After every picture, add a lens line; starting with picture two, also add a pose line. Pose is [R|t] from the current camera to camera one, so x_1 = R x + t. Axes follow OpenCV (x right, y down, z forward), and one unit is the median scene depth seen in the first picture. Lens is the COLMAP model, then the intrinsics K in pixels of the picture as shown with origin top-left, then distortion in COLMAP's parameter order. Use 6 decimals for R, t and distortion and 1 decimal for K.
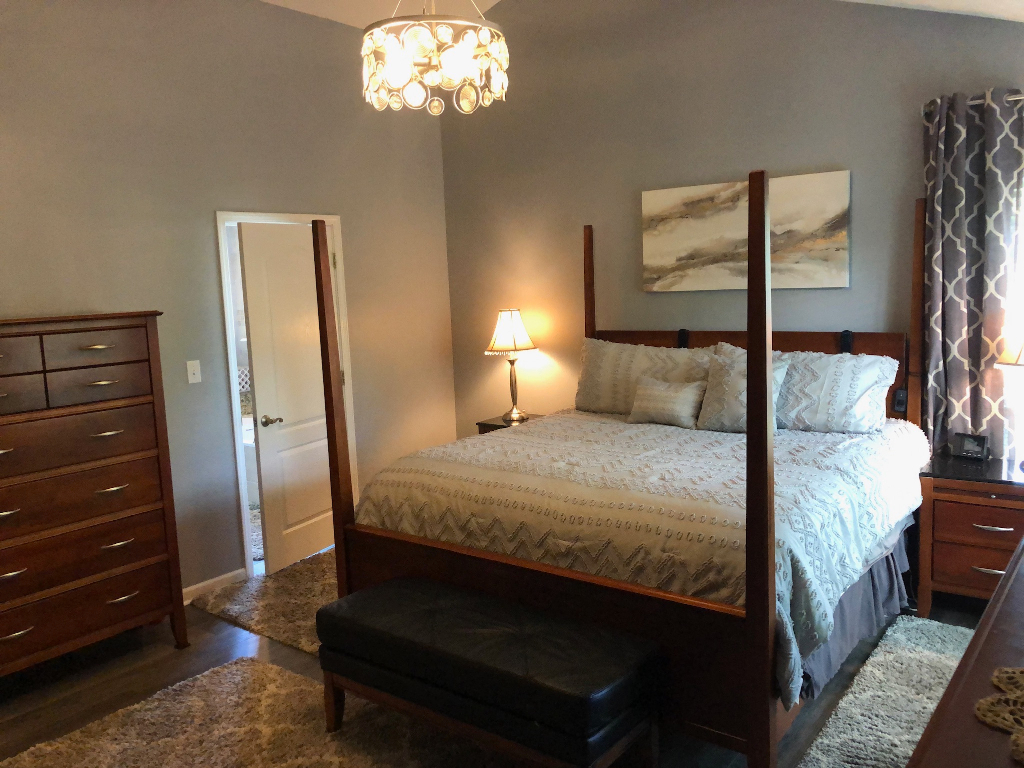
lens RADIAL K [[839.7, 0, 508.6], [0, 839.7, 385.9], [0, 0, 1]] dist [0.005283, 0.004158]
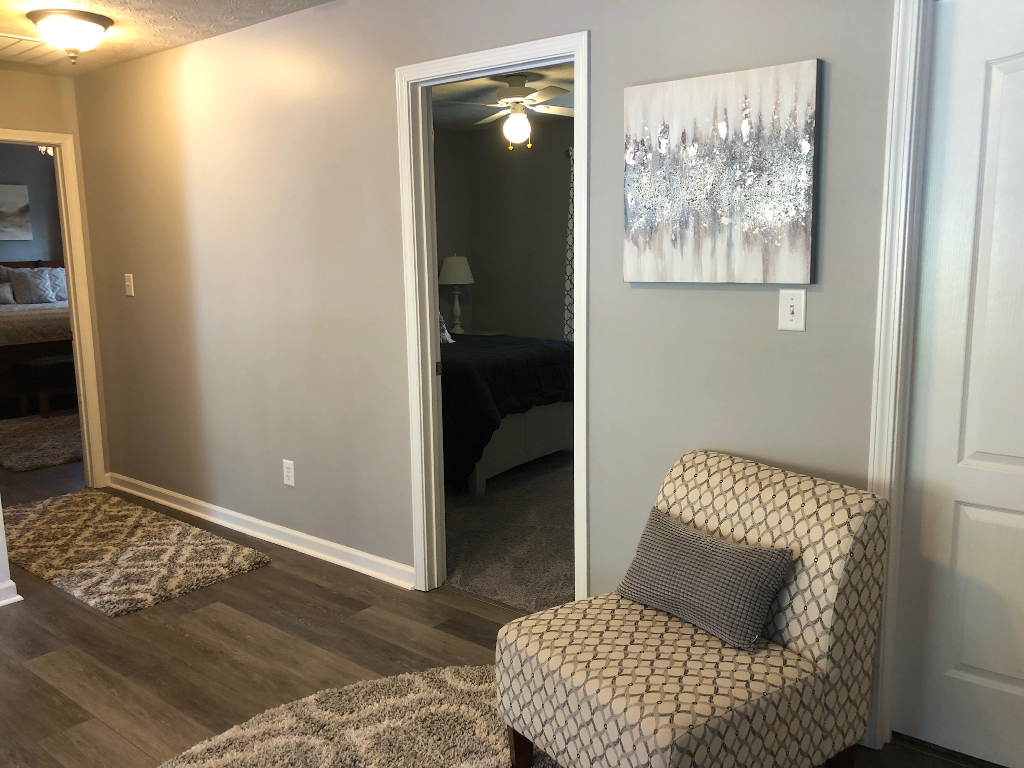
lens RADIAL K [[839.7, 0, 515.9], [0, 839.7, 377.6], [0, 0, 1]] dist [0.005283, 0.004158]
pose [[0.006389, -0.112499, 0.993631, -1.779695], [0.148311, 0.982769, 0.110315, 0.174939], [-0.988920, 0.146662, 0.022964, -0.224067]]
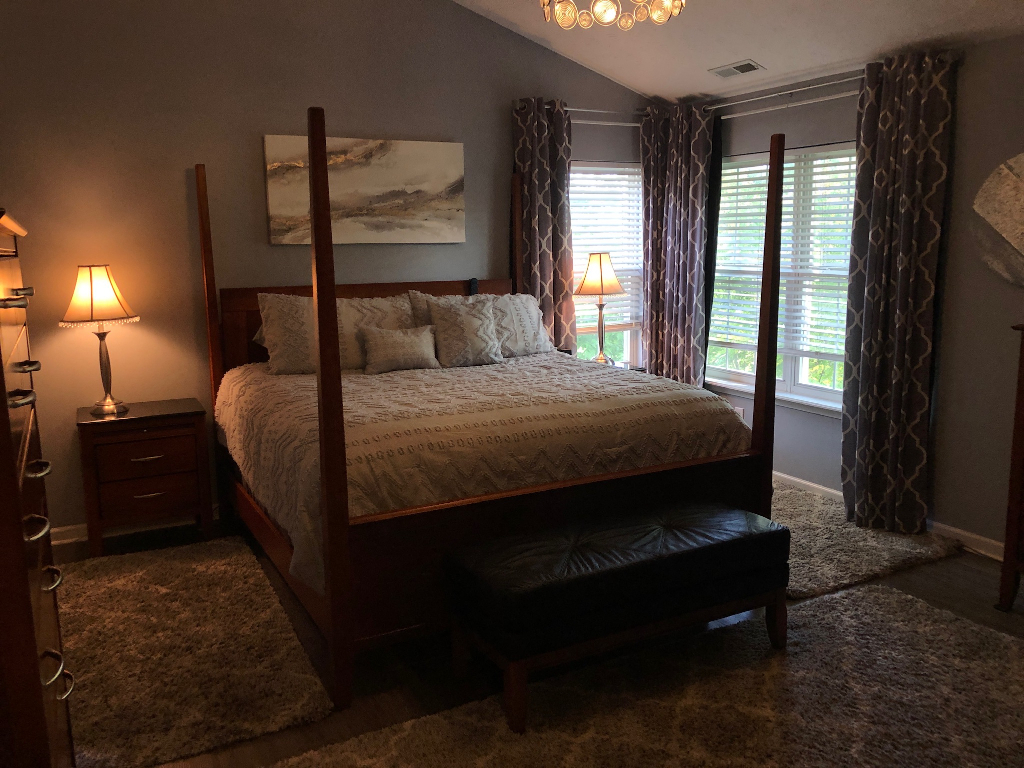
lens RADIAL K [[839.7, 0, 508.7], [0, 839.7, 386.0], [0, 0, 1]] dist [0.005283, 0.004158]
pose [[0.395180, -0.116711, 0.911160, -0.694376], [0.118298, 0.990103, 0.075515, 0.002636], [-0.910955, 0.077946, 0.405075, 0.473325]]
